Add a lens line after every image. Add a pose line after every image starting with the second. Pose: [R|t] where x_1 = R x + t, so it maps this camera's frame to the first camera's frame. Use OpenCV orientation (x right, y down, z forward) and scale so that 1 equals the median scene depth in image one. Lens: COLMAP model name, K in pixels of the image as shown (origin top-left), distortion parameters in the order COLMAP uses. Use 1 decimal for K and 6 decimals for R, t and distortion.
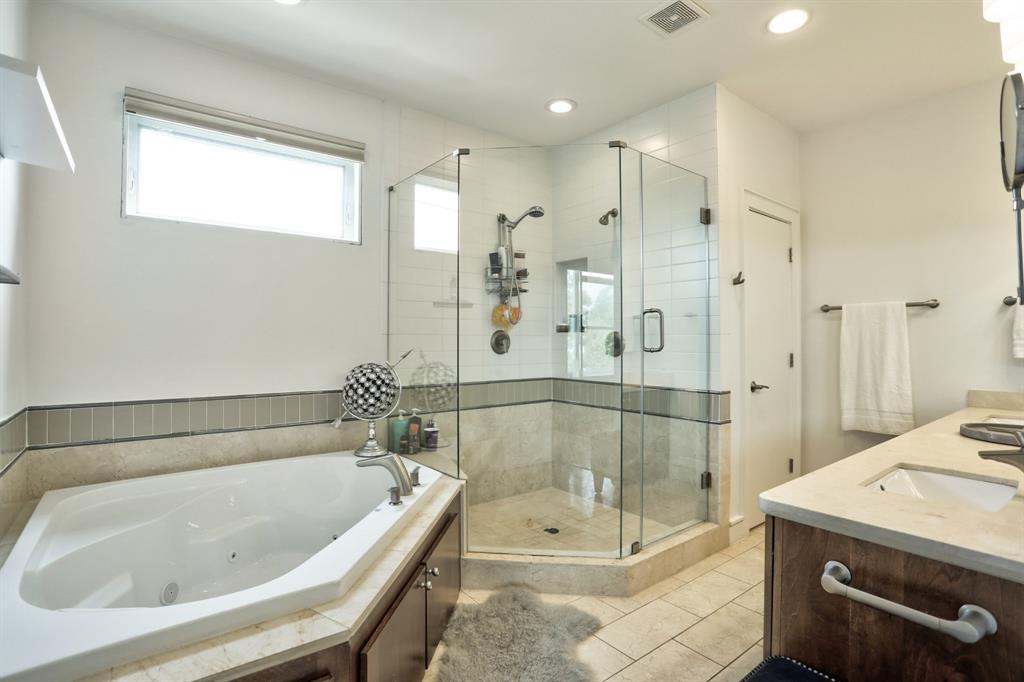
lens RADIAL K [[502.9, 0, 512.0], [0, 502.9, 341.0], [0, 0, 1]] dist [-0.078557, 0.031242]
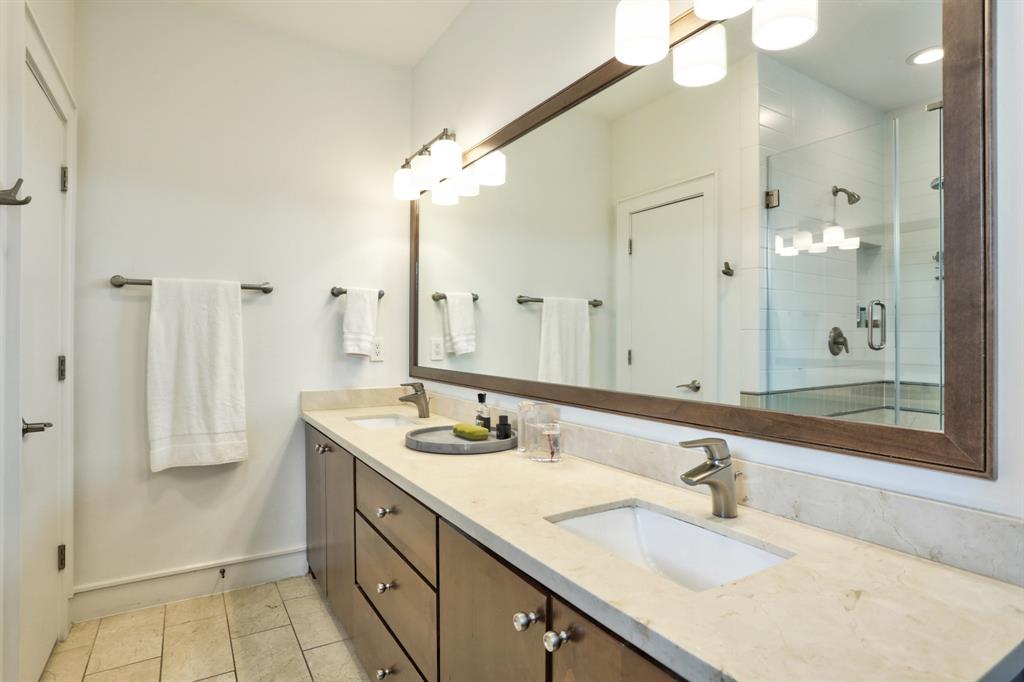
lens RADIAL K [[555.2, 0, 512.0], [0, 555.2, 341.0], [0, 0, 1]] dist [-0.002160, -0.000378]
pose [[0.126647, -0.002697, 0.991944, 0.012612], [0.001655, 0.999995, 0.002508, 0.008142], [-0.991946, 0.001324, 0.126651, 0.460155]]
